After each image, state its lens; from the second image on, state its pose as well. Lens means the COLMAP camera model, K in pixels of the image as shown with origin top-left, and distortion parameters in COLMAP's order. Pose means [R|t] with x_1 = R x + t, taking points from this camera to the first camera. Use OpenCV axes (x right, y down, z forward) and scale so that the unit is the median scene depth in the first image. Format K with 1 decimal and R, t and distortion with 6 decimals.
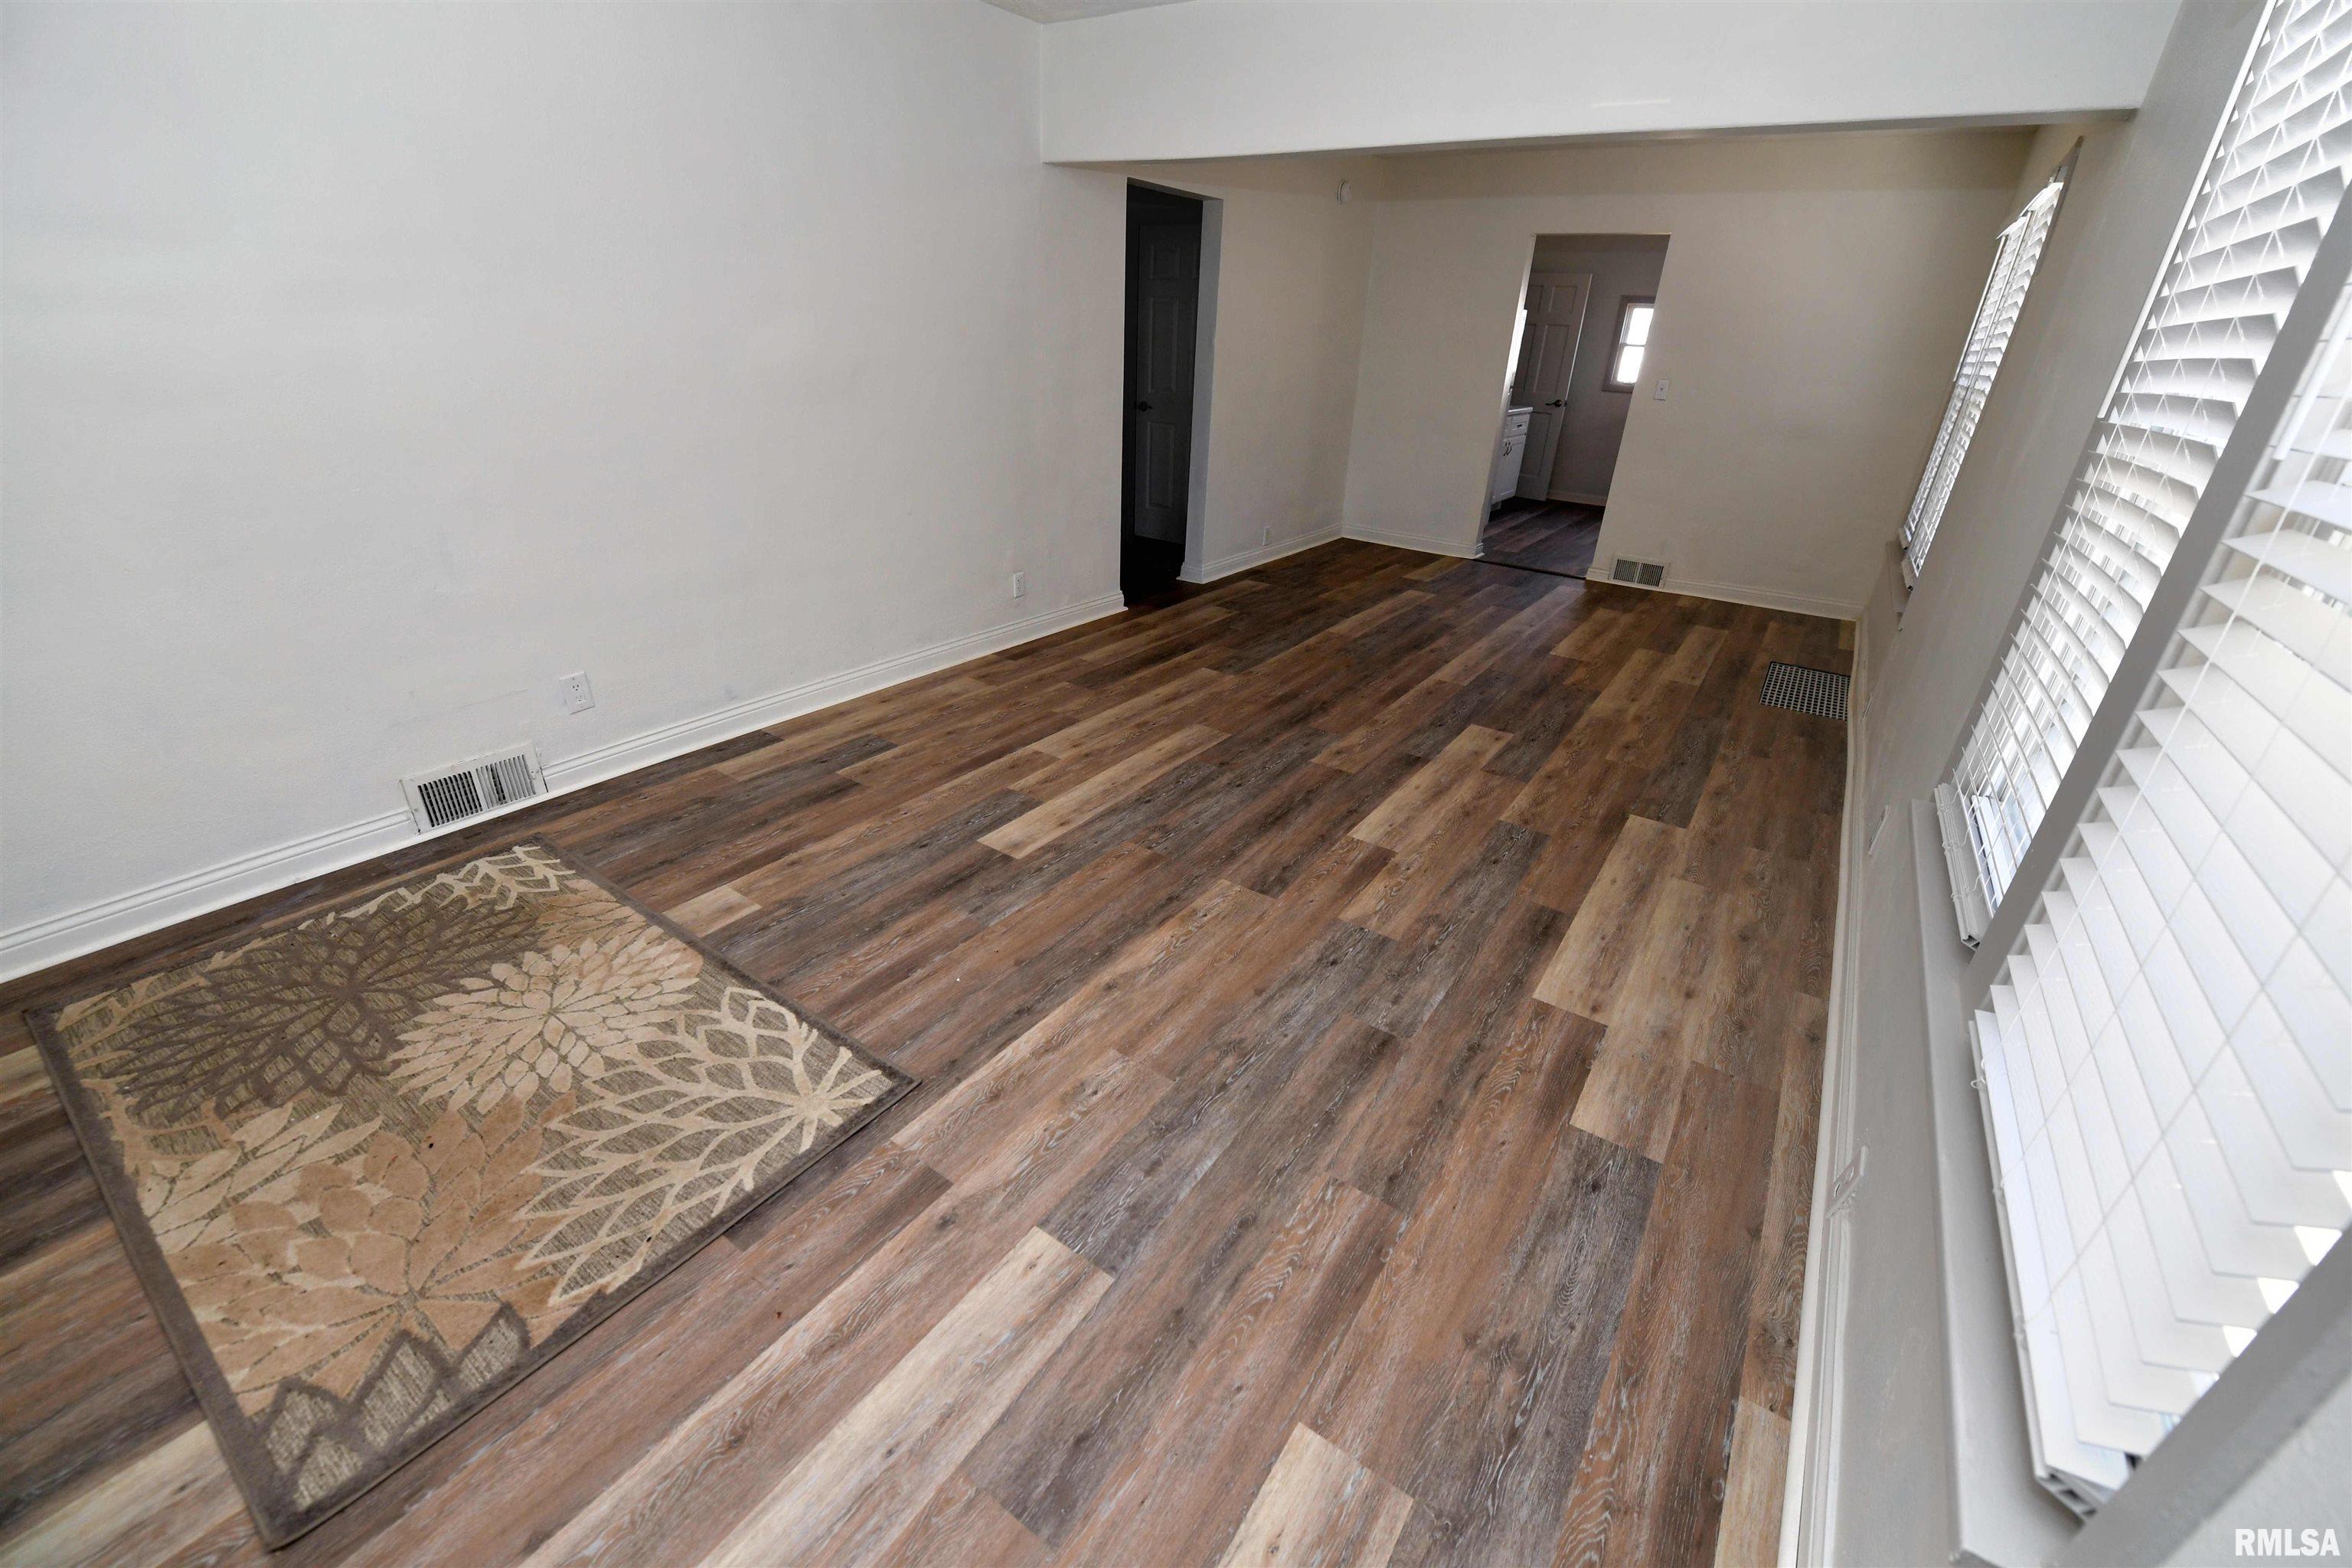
lens RADIAL K [[931.6, 0, 1174.6], [0, 931.6, 787.1], [0, 0, 1]] dist [-0.016944, -0.002051]
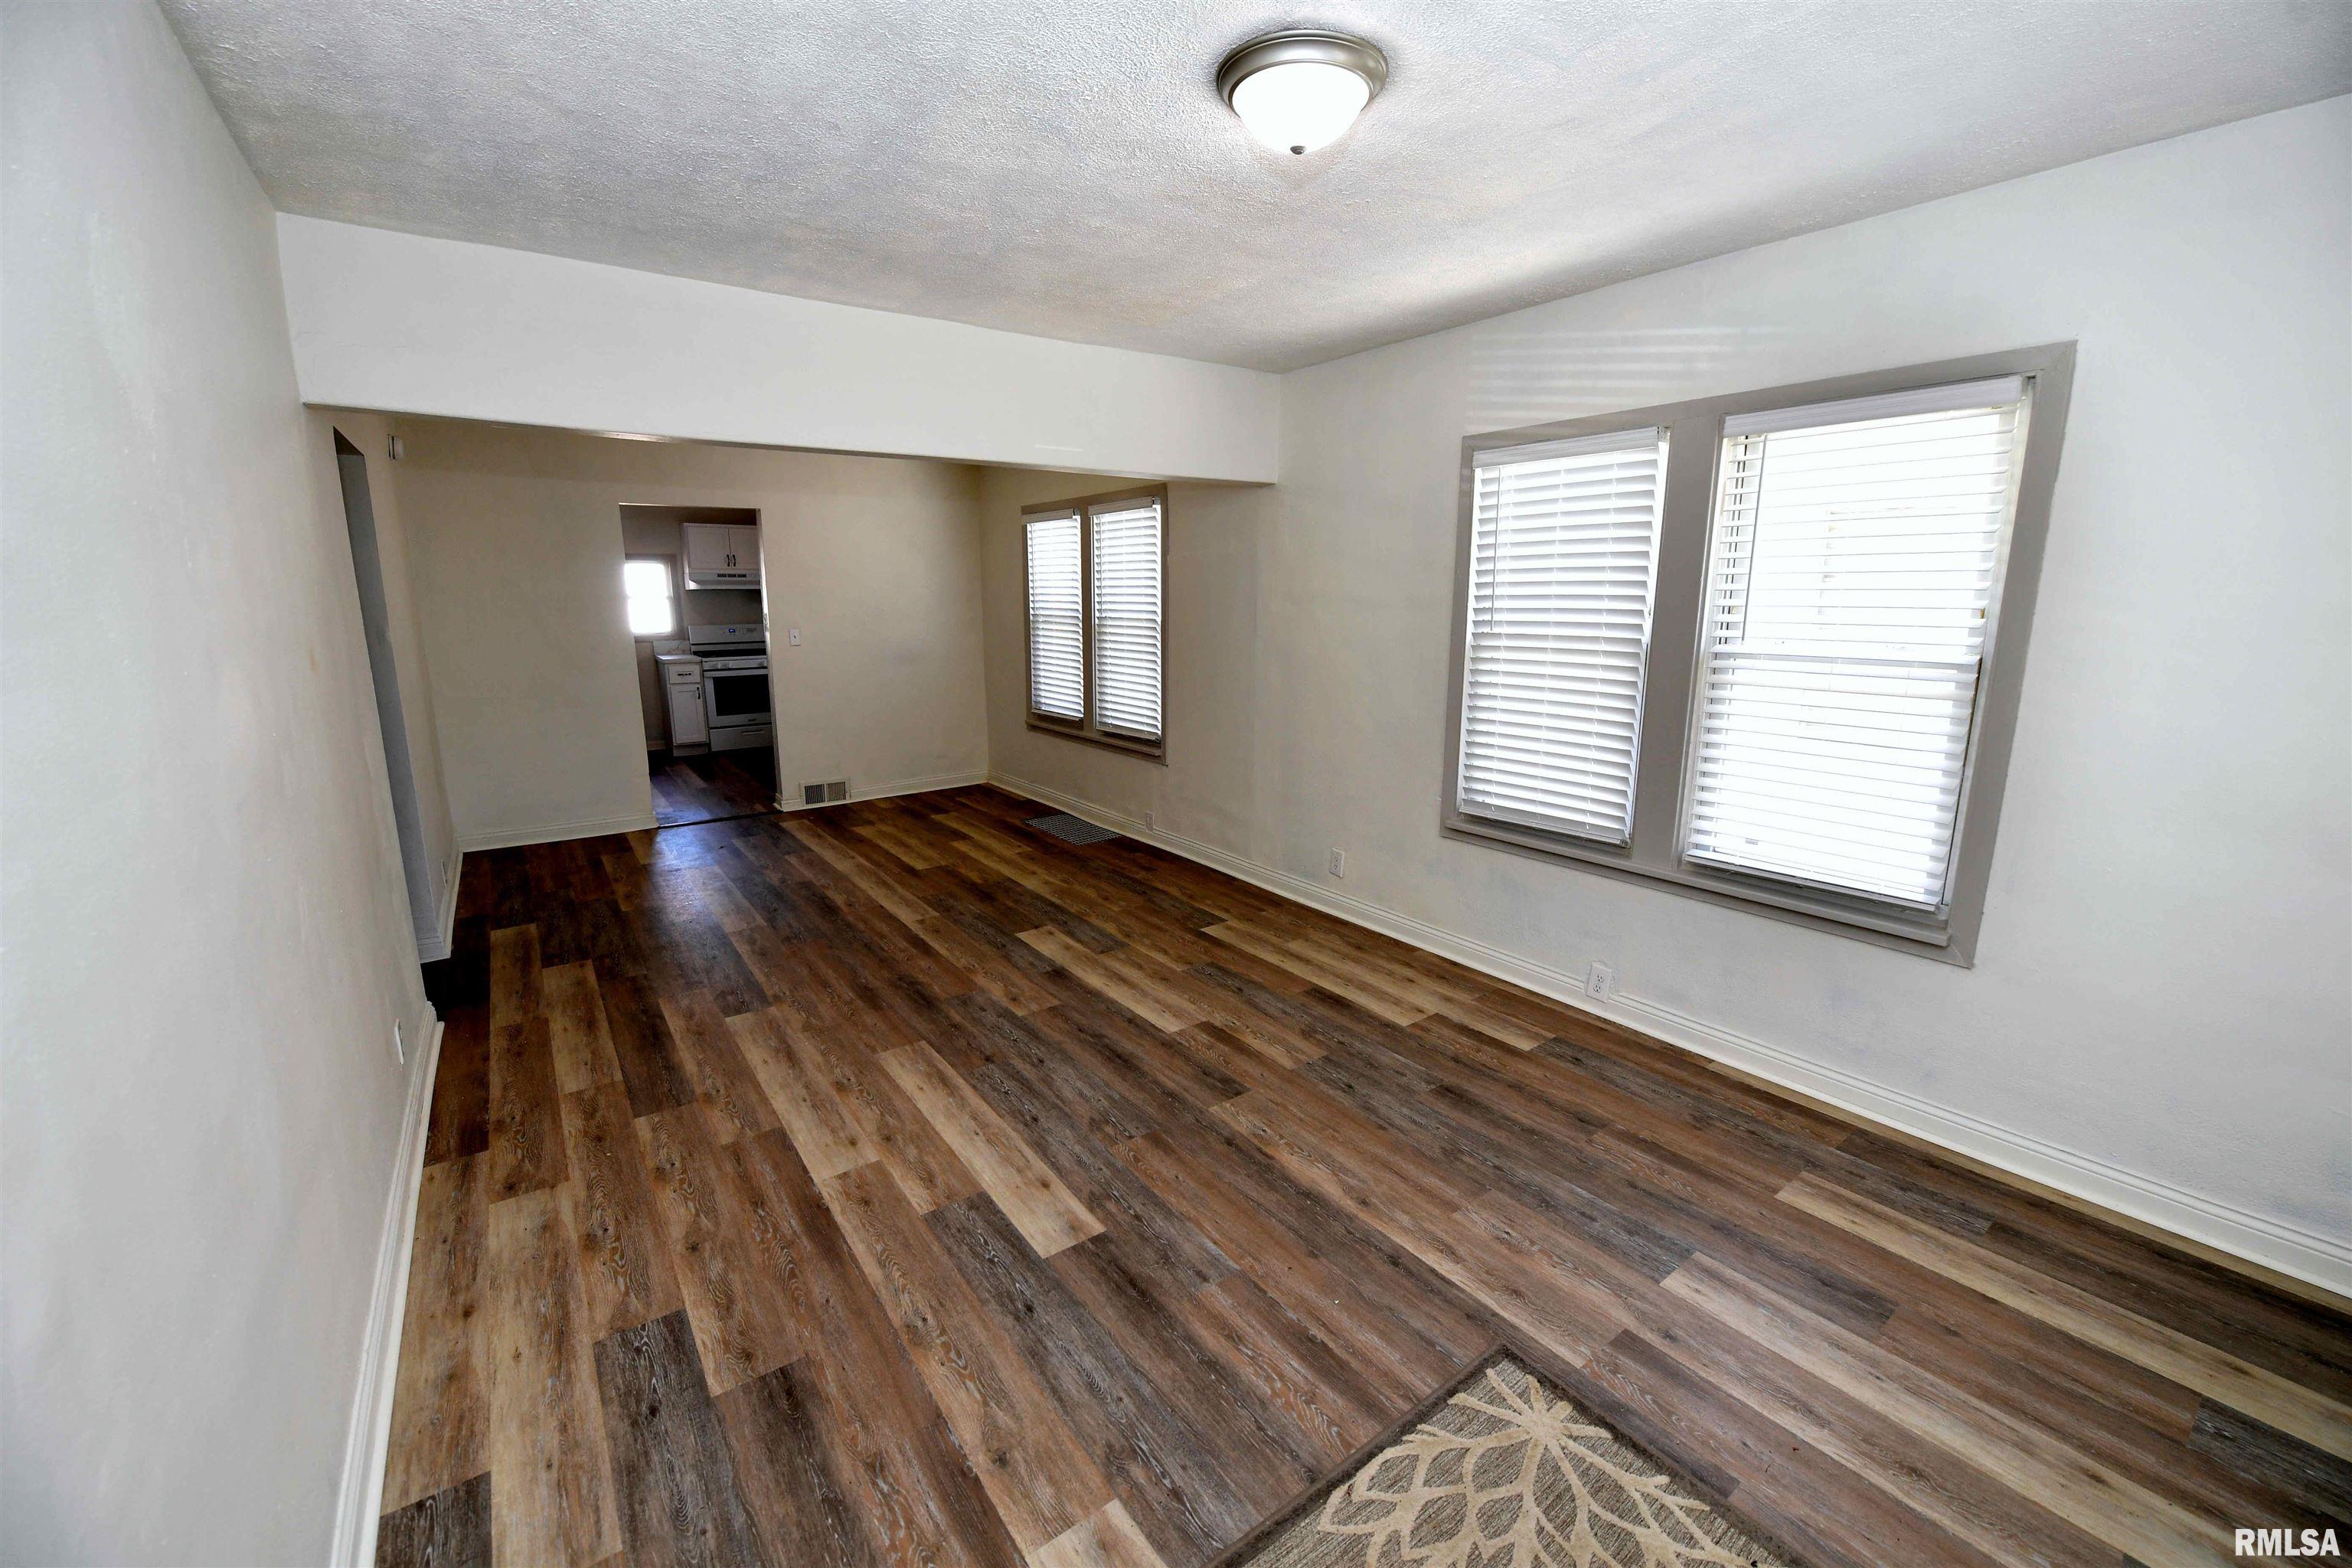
lens RADIAL K [[931.6, 0, 1183.6], [0, 931.6, 766.5], [0, 0, 1]] dist [-0.016944, -0.002051]
pose [[0.329142, -0.216934, 0.919024, -0.718843], [0.432996, 0.899575, 0.057268, -0.275152], [-0.839154, 0.379084, 0.390019, 0.407011]]
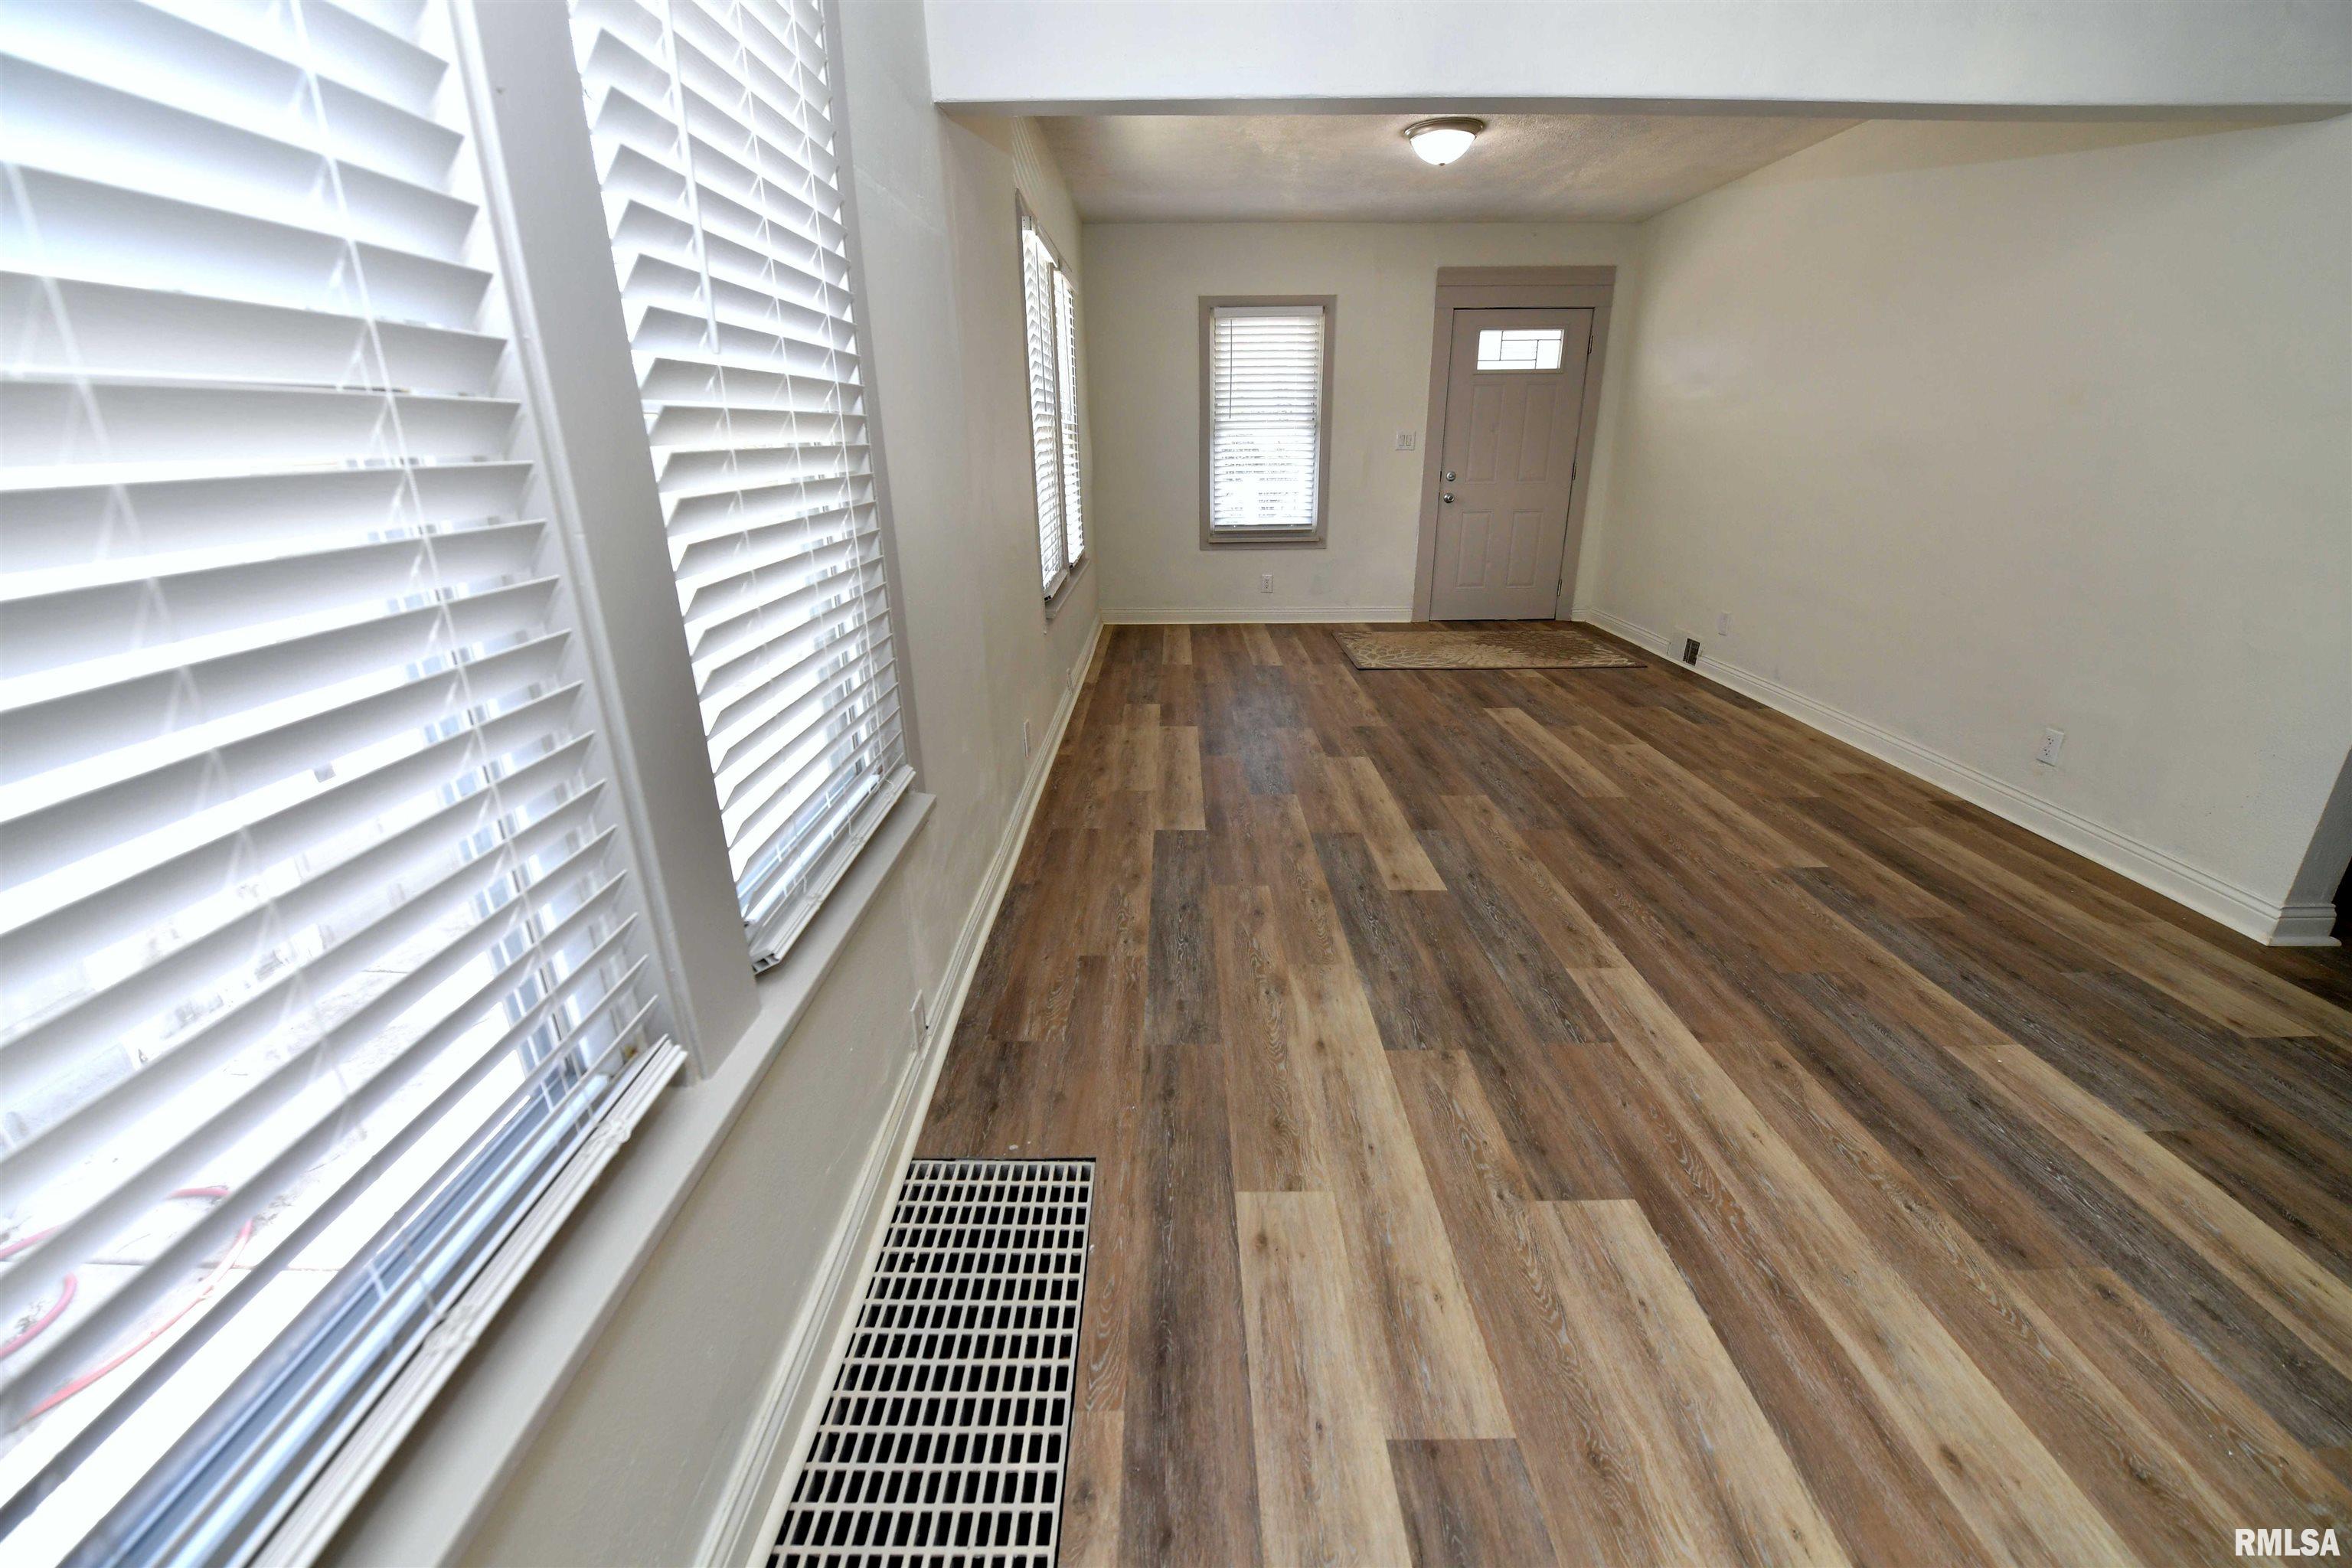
lens RADIAL K [[931.6, 0, 1172.5], [0, 931.6, 785.5], [0, 0, 1]] dist [-0.016944, -0.002051]
pose [[-0.824257, 0.169893, -0.540126, 1.075540], [-0.270559, 0.719794, 0.639292, -0.653324], [0.497391, 0.673077, -0.547330, 1.524886]]
